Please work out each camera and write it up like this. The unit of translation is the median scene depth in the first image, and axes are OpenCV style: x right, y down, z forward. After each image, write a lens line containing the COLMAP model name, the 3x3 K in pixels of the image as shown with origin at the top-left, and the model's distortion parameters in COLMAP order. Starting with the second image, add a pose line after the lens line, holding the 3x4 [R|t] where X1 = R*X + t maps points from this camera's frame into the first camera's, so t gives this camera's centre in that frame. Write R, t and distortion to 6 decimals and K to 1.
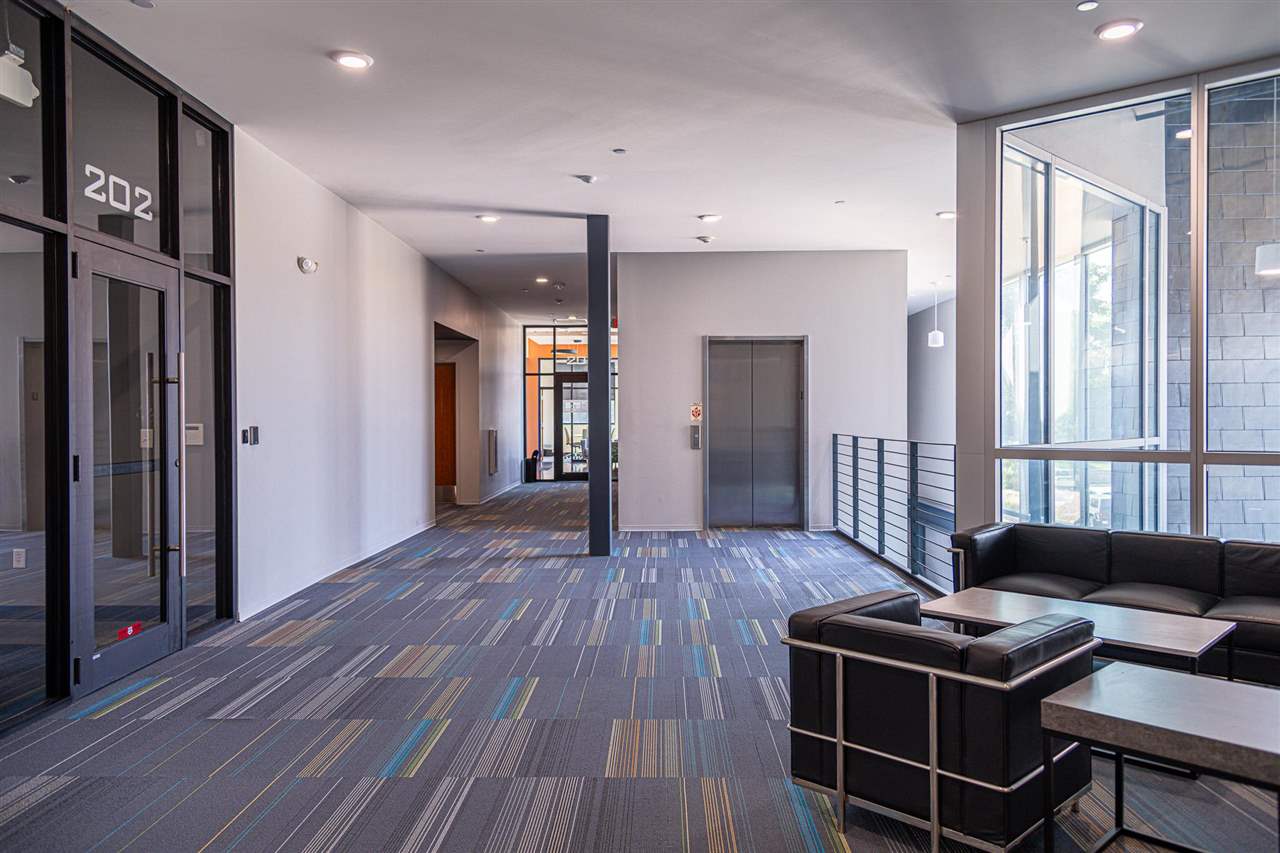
lens RADIAL K [[899.9, 0, 638.3], [0, 899.9, 428.2], [0, 0, 1]] dist [-0.002481, 0.001095]
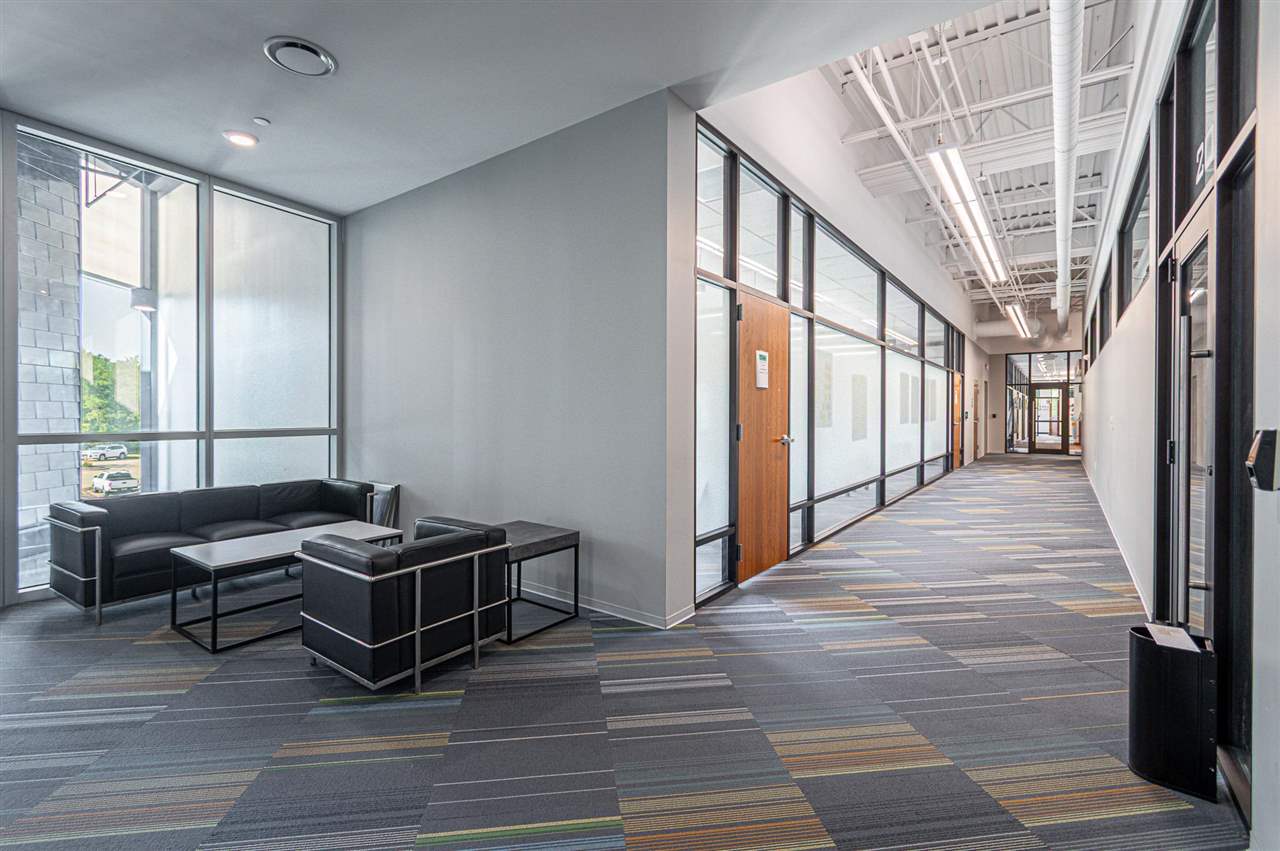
lens RADIAL K [[564.3, 0, 636.8], [0, 564.3, 417.8], [0, 0, 1]] dist [0.001450, 0.000227]
pose [[-0.178809, -0.002582, 0.983880, -0.479940], [0.006965, 0.999968, 0.003890, 0.006265], [-0.983859, 0.007548, -0.178785, 0.543216]]
